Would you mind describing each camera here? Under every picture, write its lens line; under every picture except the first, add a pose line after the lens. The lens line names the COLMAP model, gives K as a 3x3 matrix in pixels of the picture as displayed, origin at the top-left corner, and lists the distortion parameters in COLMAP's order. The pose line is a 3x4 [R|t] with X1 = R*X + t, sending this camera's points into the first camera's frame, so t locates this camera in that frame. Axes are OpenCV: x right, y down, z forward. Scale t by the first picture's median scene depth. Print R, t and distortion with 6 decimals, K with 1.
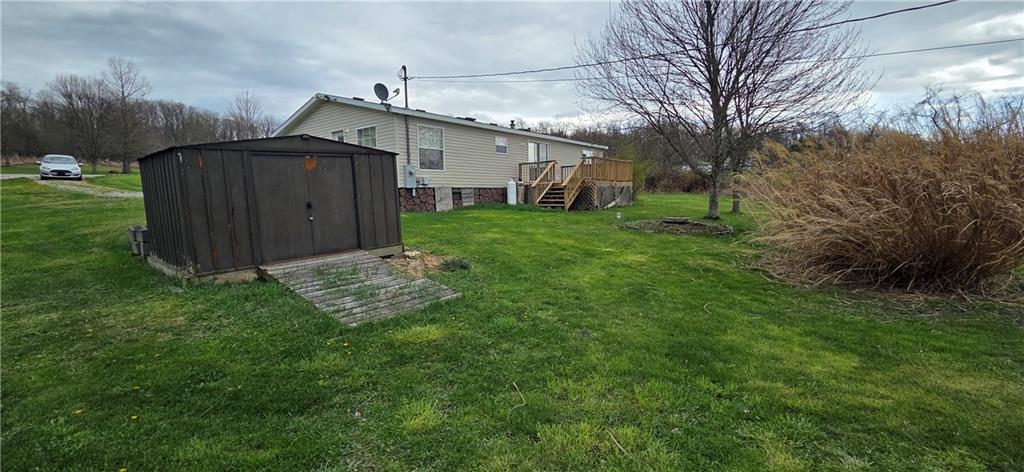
lens RADIAL K [[419.8, 0, 514.3], [0, 419.8, 235.3], [0, 0, 1]] dist [-0.004622, -0.000615]
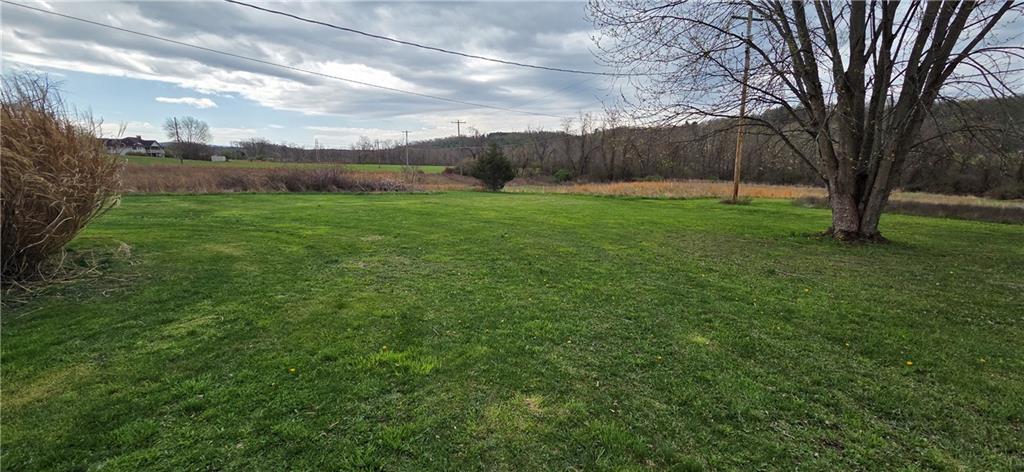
lens RADIAL K [[419.8, 0, 512.5], [0, 419.8, 234.5], [0, 0, 1]] dist [-0.004622, -0.000615]
pose [[-0.097826, -0.169108, 0.980731, 0.162537], [0.120571, 0.976185, 0.180350, 0.007104], [-0.987873, 0.135891, -0.075107, 0.043780]]
